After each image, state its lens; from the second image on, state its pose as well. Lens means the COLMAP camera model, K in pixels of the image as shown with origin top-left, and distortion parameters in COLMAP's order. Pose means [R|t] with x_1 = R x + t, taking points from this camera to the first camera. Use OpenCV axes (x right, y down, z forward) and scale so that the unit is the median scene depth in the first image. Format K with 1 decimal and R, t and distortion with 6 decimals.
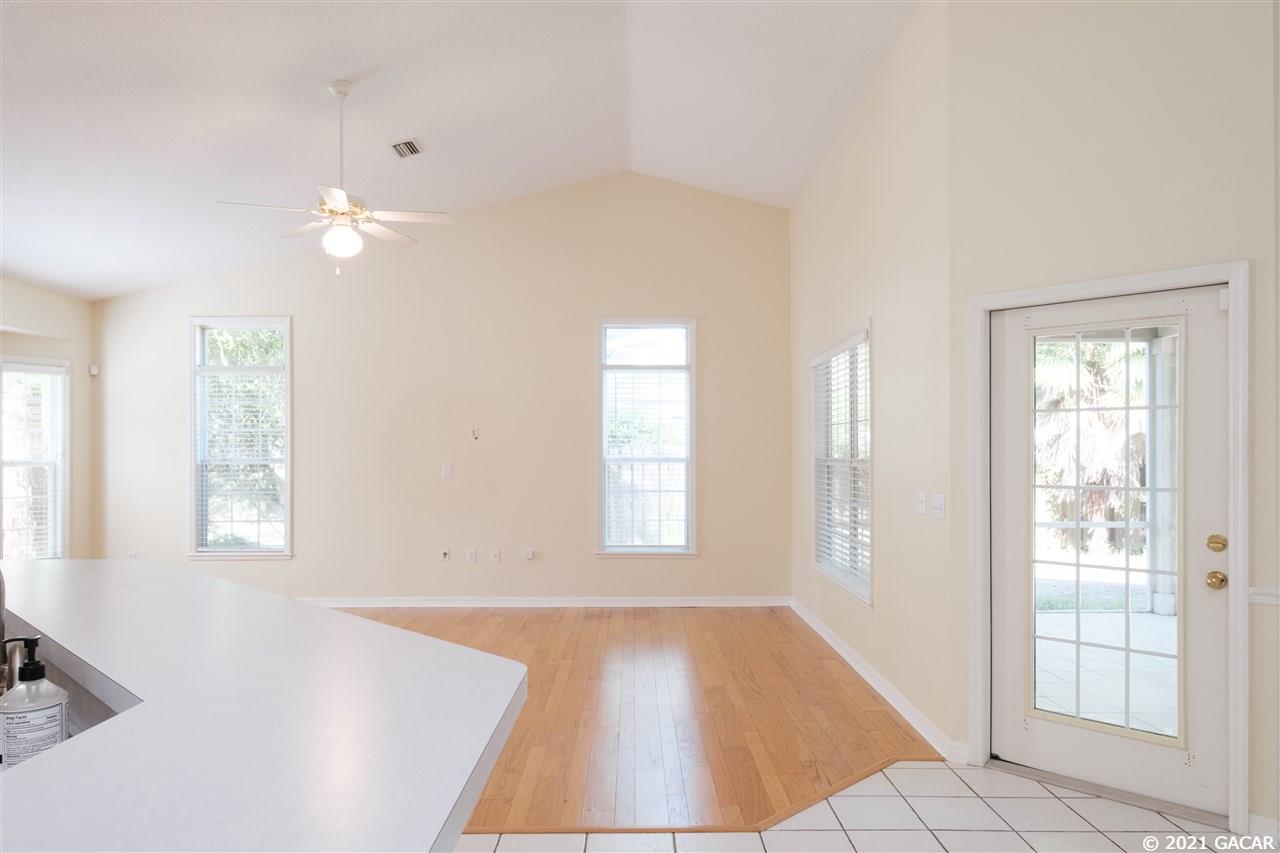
lens RADIAL K [[854.5, 0, 624.4], [0, 854.5, 461.5], [0, 0, 1]] dist [0.009535, 0.003561]
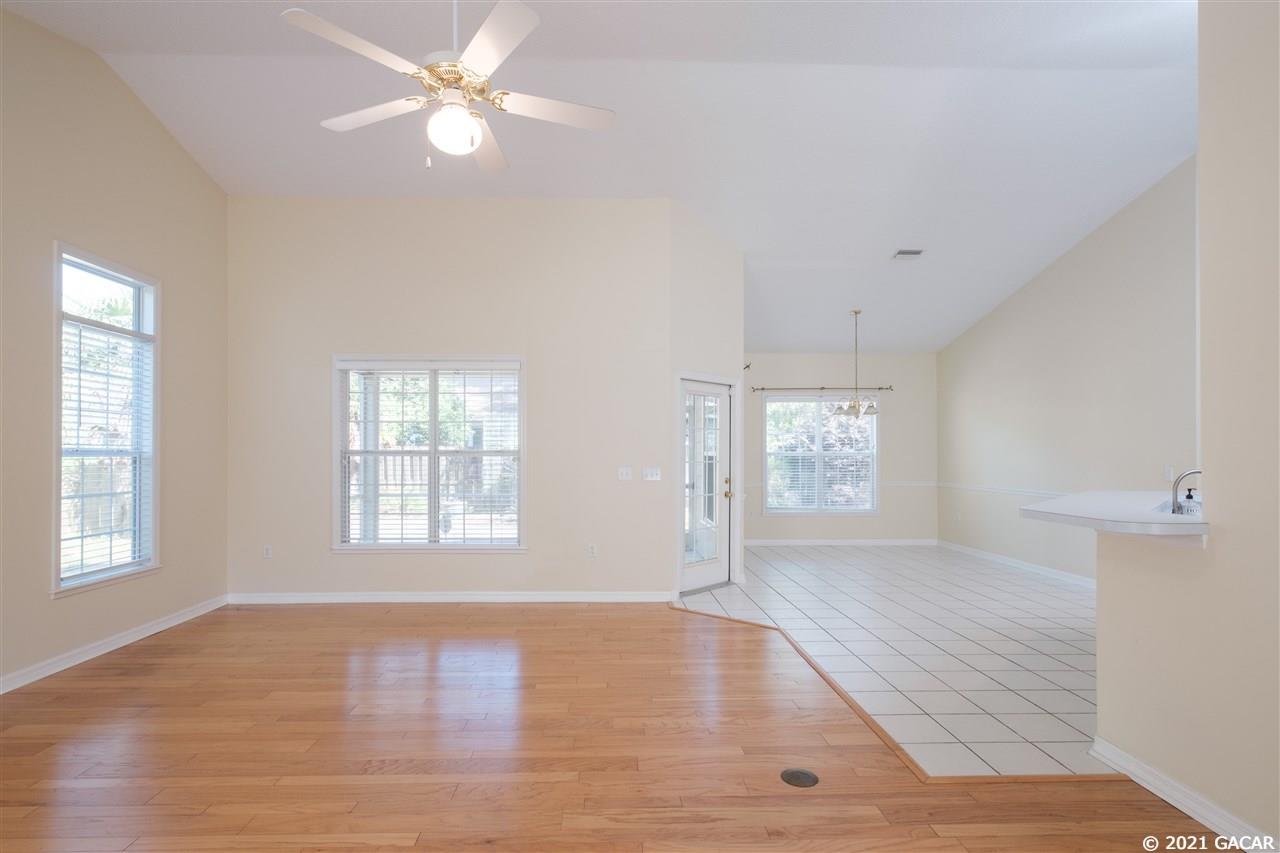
lens RADIAL K [[642.8, 0, 618.2], [0, 642.8, 451.0], [0, 0, 1]] dist [-0.006170, -0.001654]
pose [[-0.025382, 0.005517, 0.999663, -0.545052], [0.008993, 0.999946, -0.005290, 0.003638], [-0.999637, 0.008856, -0.025431, 0.572241]]
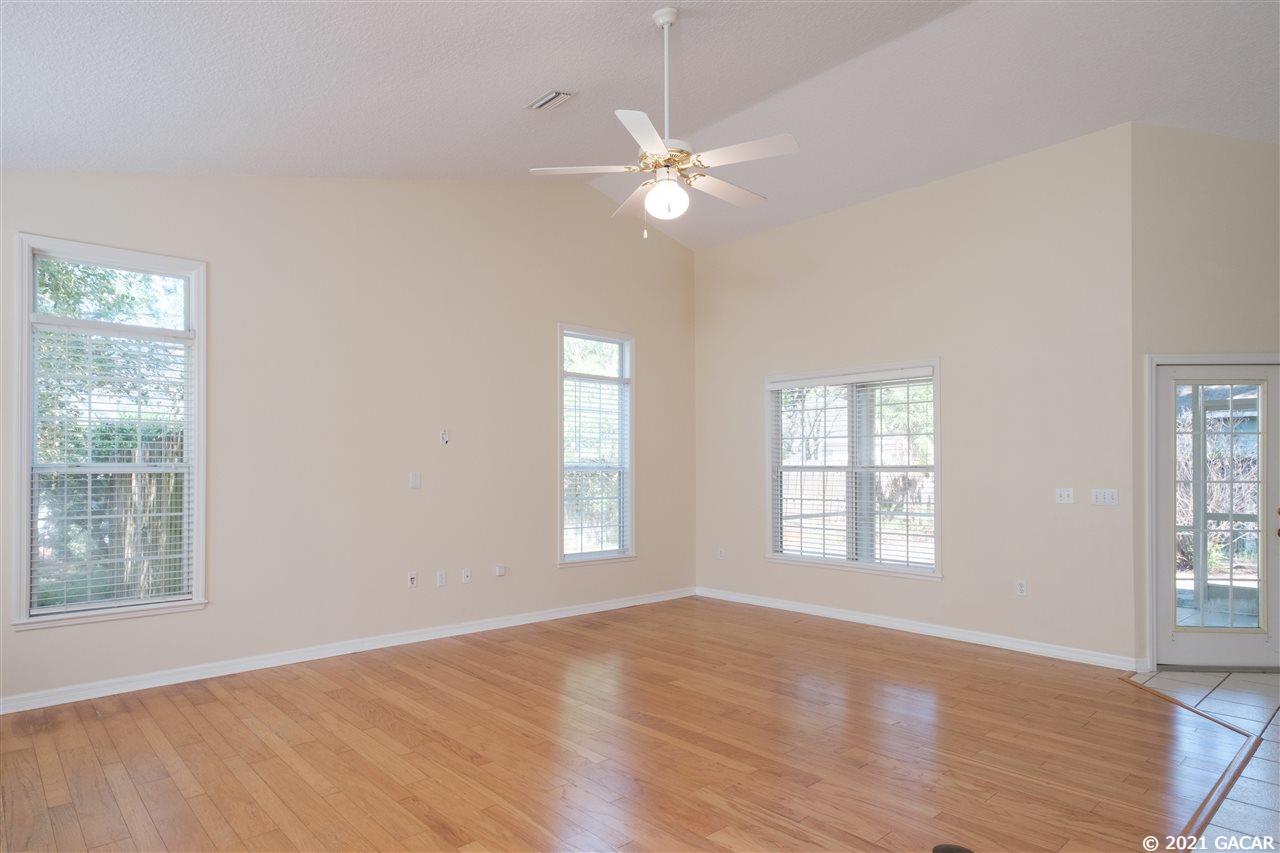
lens RADIAL K [[727.7, 0, 636.4], [0, 727.7, 467.3], [0, 0, 1]] dist [0.005519, 0.000695]
pose [[0.740218, 0.004424, 0.672353, -0.530079], [0.003200, 0.999944, -0.010102, 0.006098], [-0.672359, 0.009629, 0.740162, 0.322502]]
